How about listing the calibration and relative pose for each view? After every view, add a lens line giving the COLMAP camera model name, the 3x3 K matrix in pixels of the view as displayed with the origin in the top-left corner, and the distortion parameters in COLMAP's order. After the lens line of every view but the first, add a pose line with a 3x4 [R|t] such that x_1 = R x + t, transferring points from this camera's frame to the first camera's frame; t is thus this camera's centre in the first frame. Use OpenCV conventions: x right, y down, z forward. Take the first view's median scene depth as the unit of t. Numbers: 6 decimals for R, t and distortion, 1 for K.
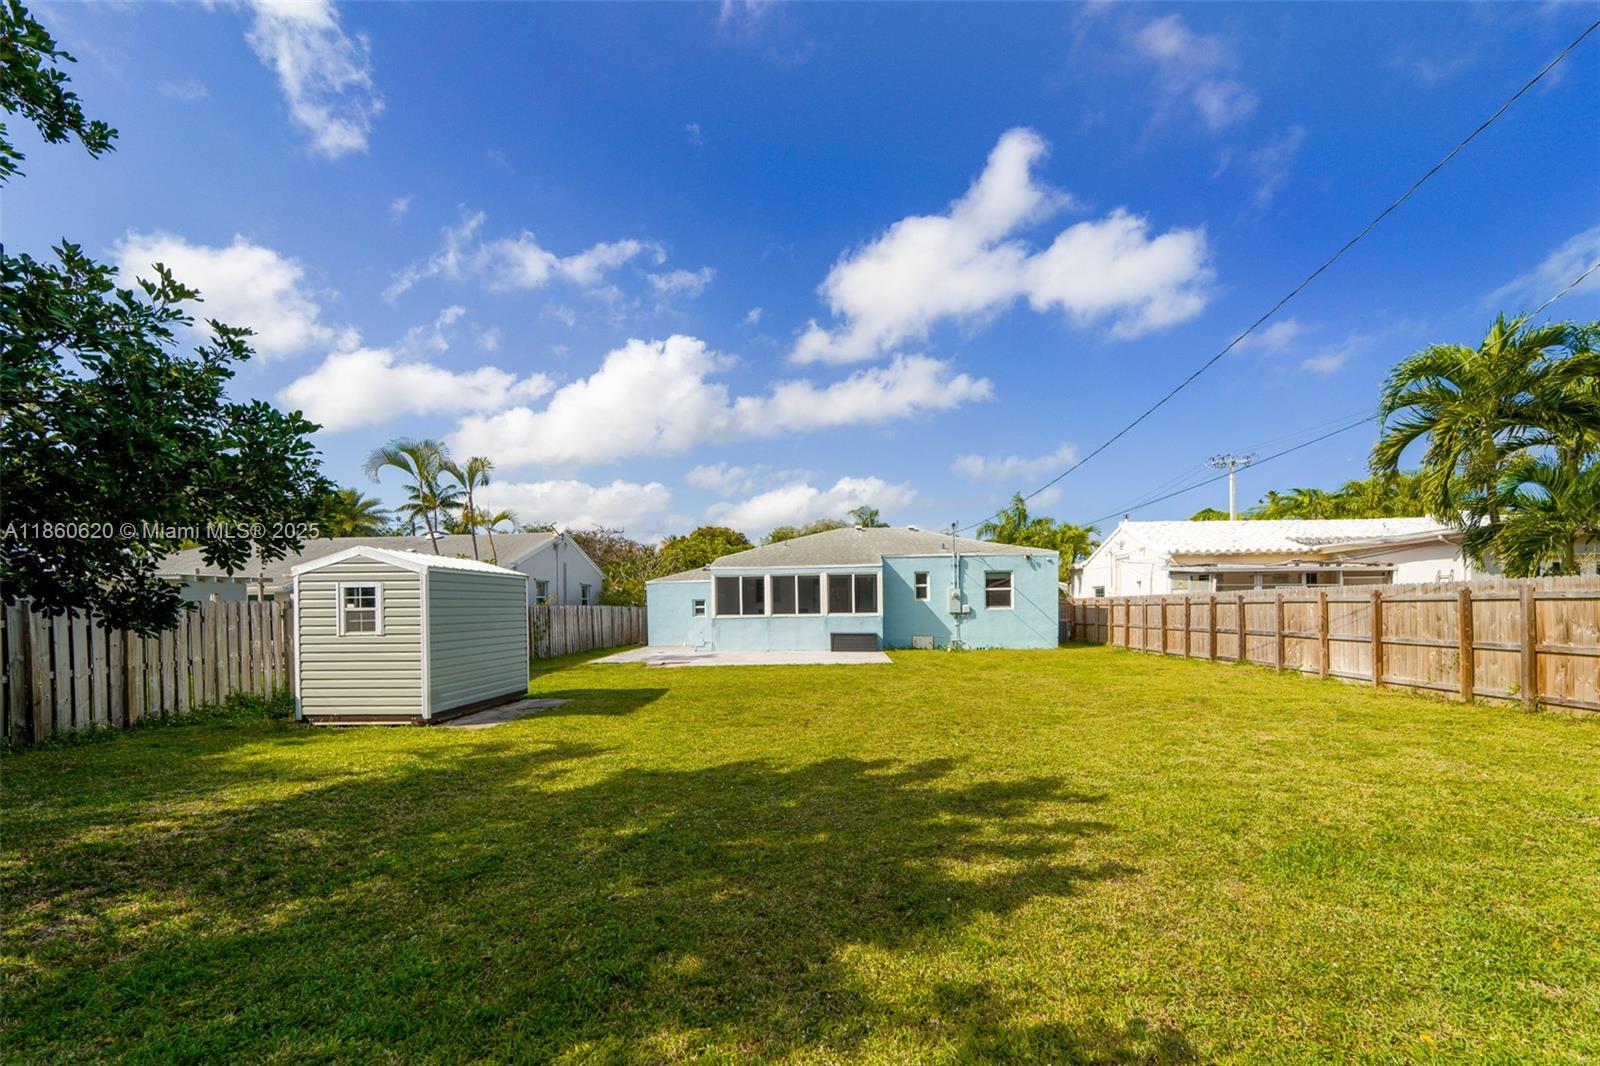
lens RADIAL K [[660.3, 0, 871.3], [0, 660.3, 613.2], [0, 0, 1]] dist [-0.001634, -0.000075]
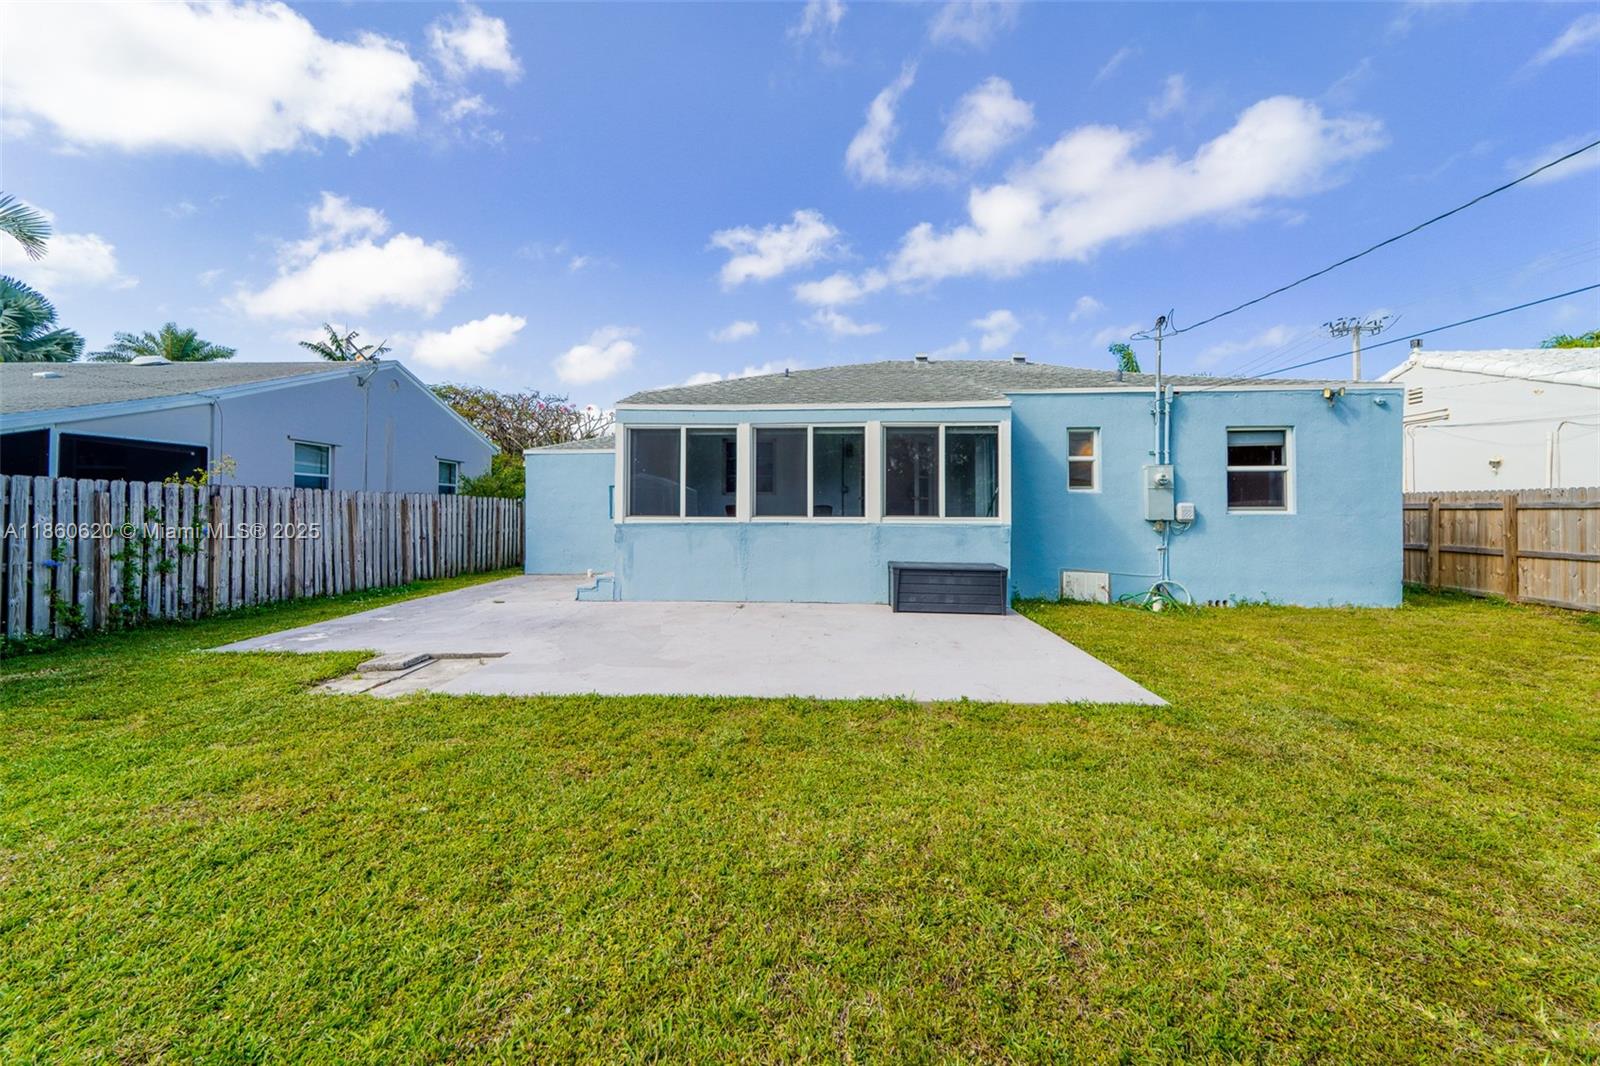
lens RADIAL K [[607.6, 0, 801.3], [0, 607.6, 502.5], [0, 0, 1]] dist [0.015688, -0.000153]
pose [[0.997503, 0.014011, -0.069214, -0.090541], [-0.015777, 0.999562, -0.025029, 0.001698], [0.068833, 0.026059, 0.997288, 0.600727]]
